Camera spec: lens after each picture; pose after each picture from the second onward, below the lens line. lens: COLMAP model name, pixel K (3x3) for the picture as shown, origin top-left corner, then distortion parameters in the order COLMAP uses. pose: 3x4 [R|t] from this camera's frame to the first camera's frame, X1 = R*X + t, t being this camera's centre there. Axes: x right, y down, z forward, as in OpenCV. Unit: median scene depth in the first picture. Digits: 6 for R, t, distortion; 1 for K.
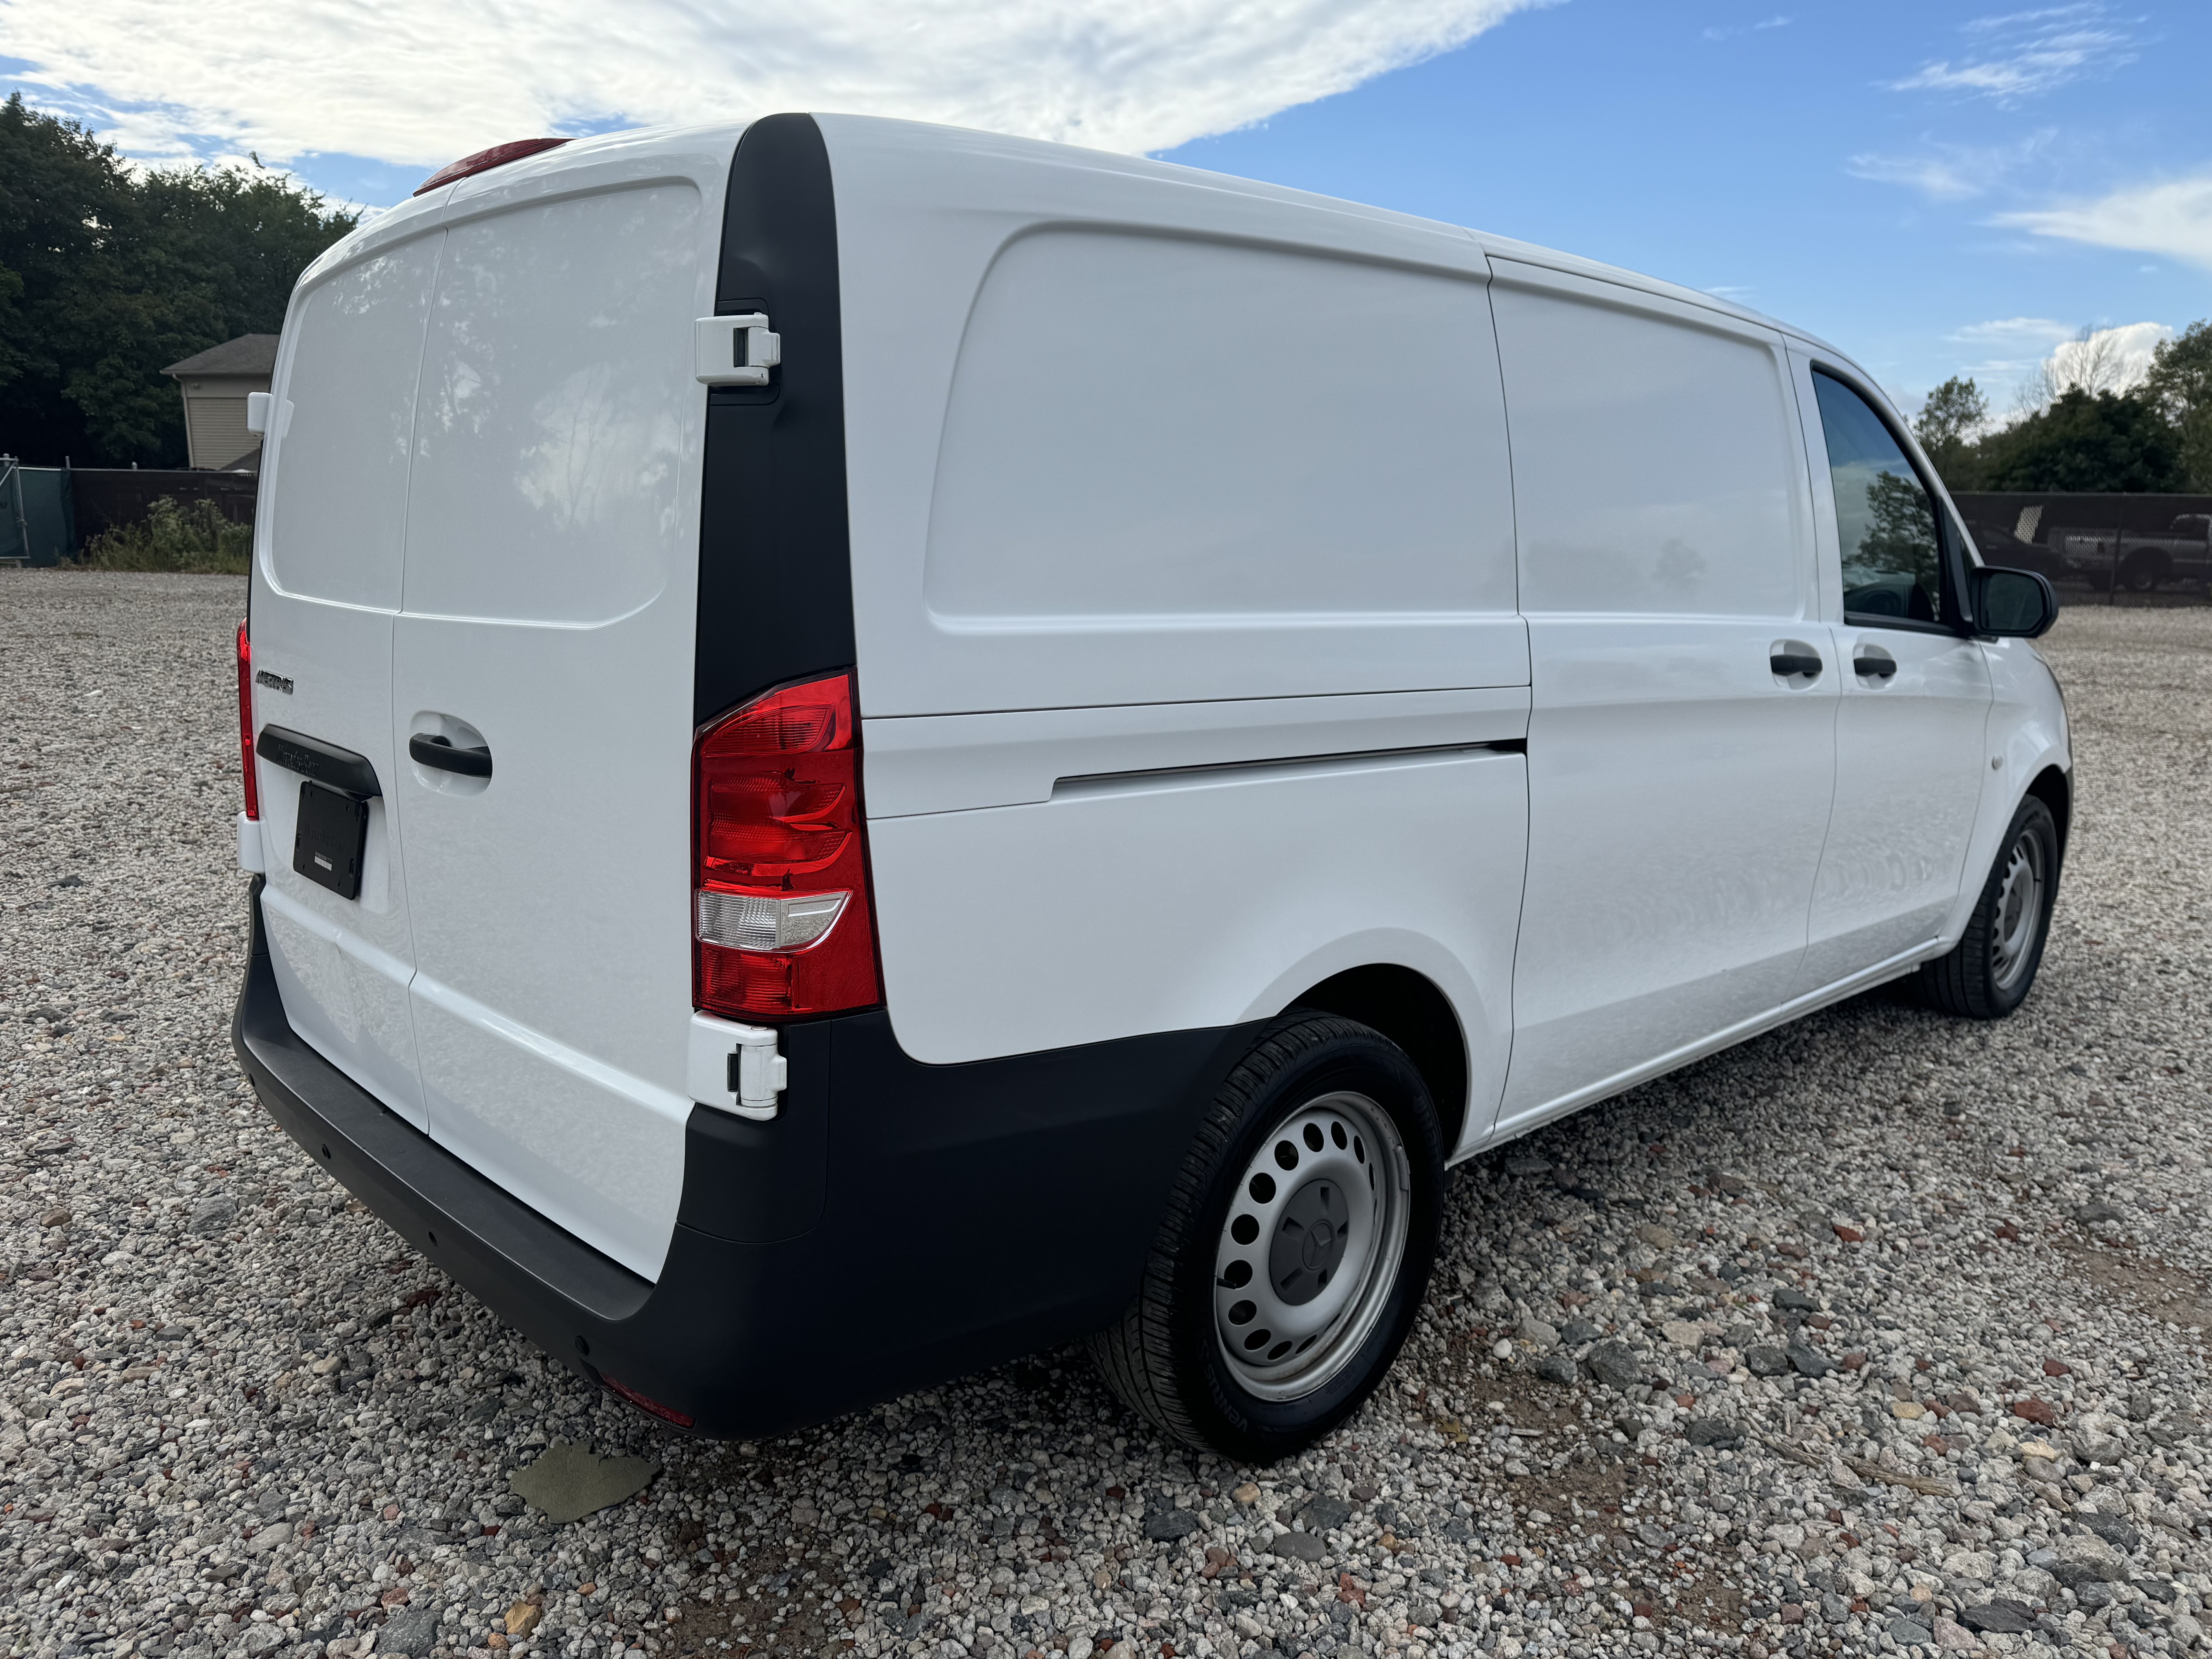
lens RADIAL K [[1564.5, 0, 1107.6], [0, 1564.5, 829.9], [0, 0, 1]] dist [0.000460, 0.008276]
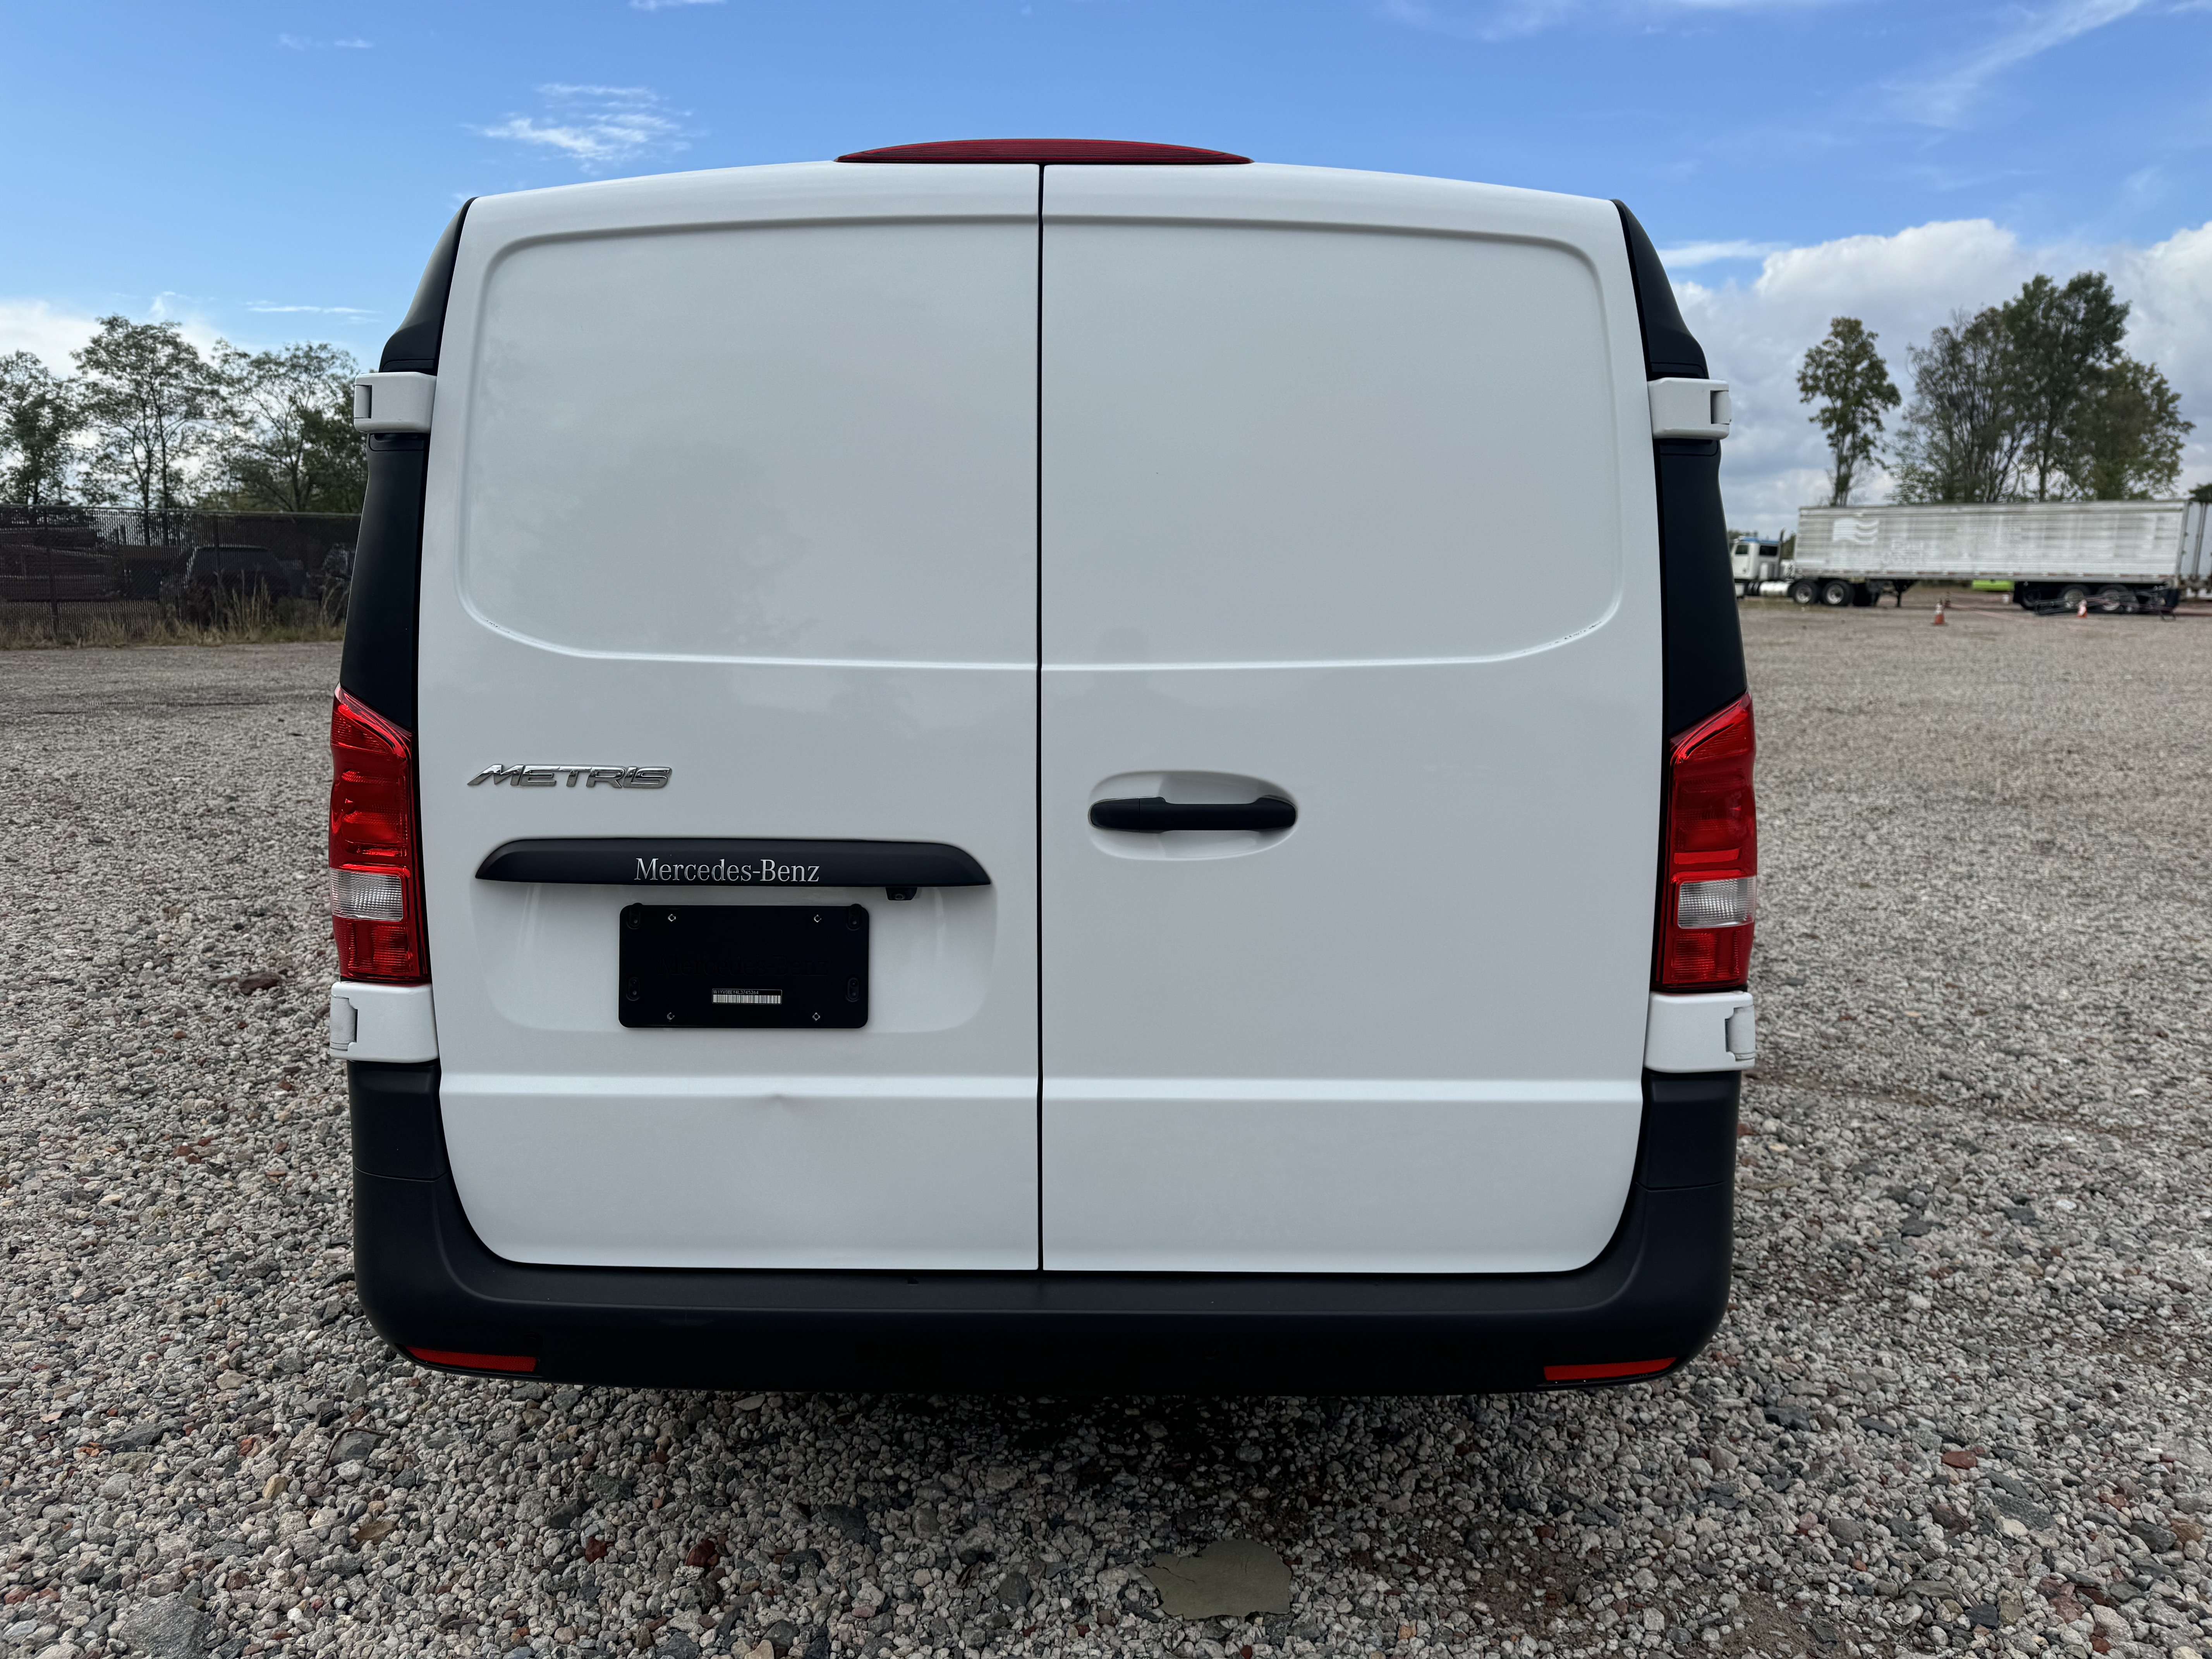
lens RADIAL K [[1564.5, 0, 1117.6], [0, 1564.5, 828.3], [0, 0, 1]] dist [0.000460, 0.008276]
pose [[0.700398, -0.120232, 0.703553, -0.879407], [0.134213, 0.990312, 0.035627, -0.062775], [-0.701021, 0.069473, 0.709749, 0.313054]]
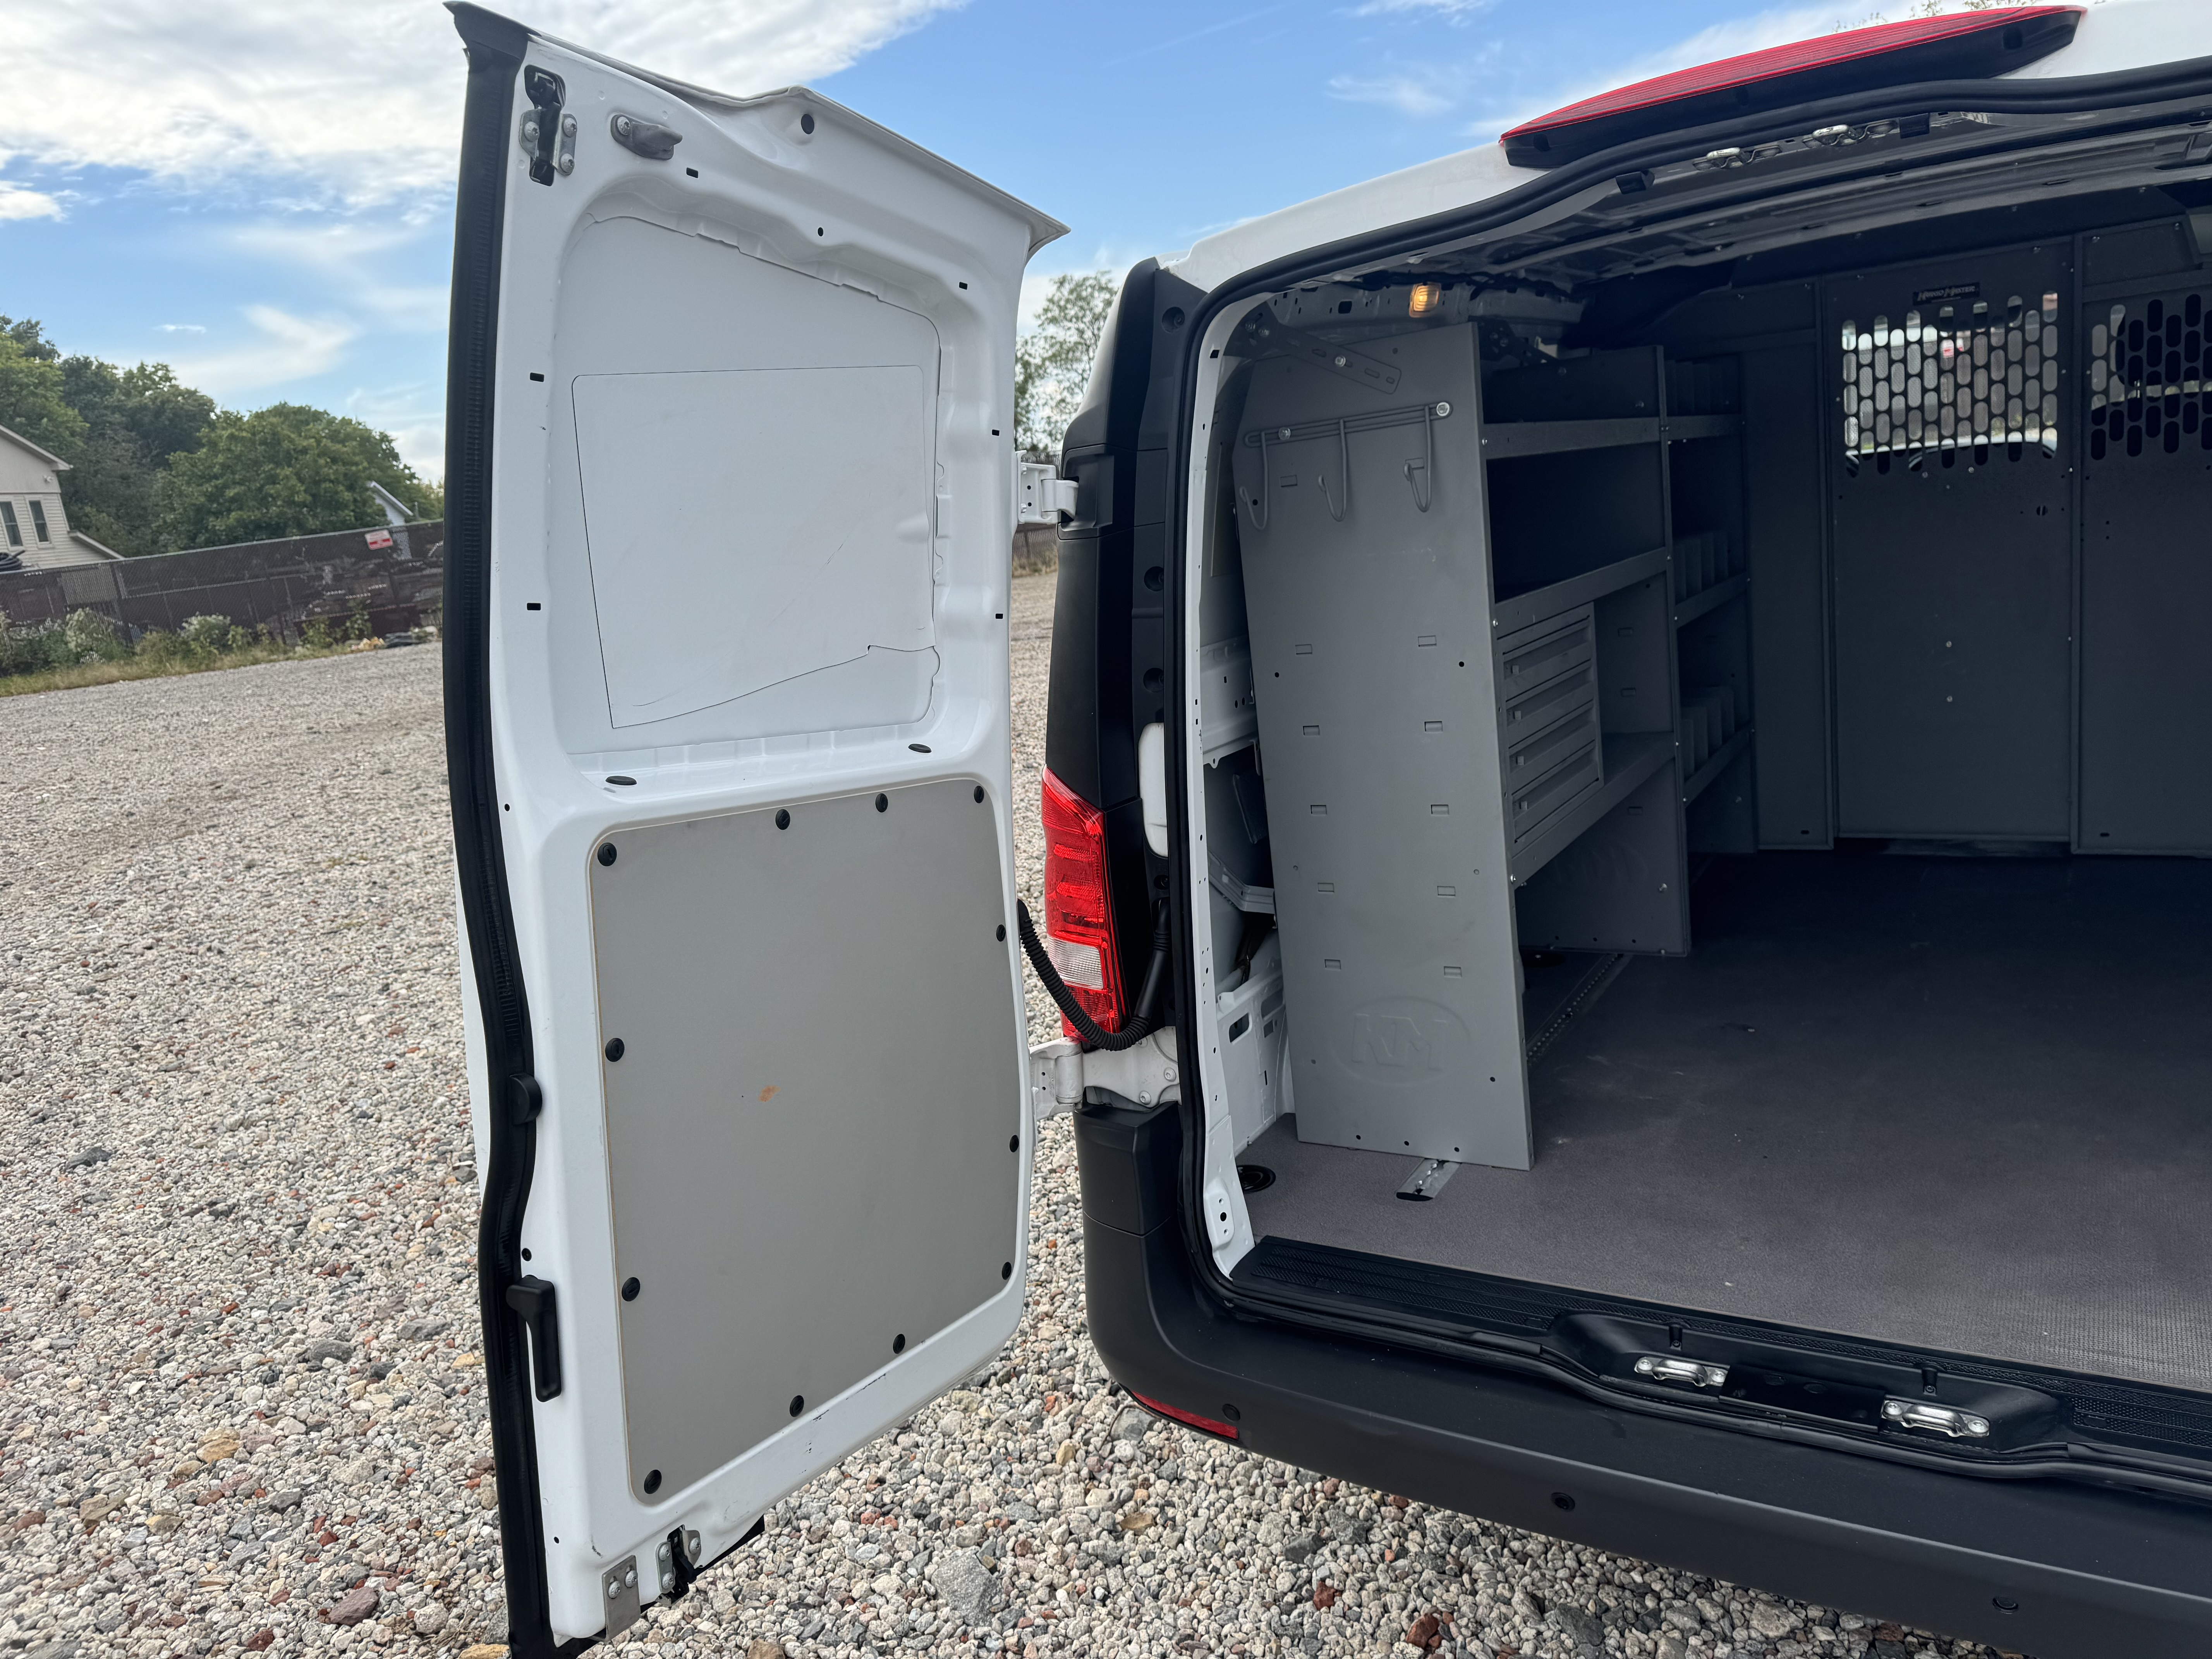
lens RADIAL K [[1564.5, 0, 1117.8], [0, 1564.5, 834.0], [0, 0, 1]] dist [0.000460, 0.008276]
pose [[0.958510, -0.173922, 0.225854, -0.751616], [0.170373, 0.984748, 0.035271, -0.140242], [-0.228544, 0.004672, 0.973522, 0.339764]]
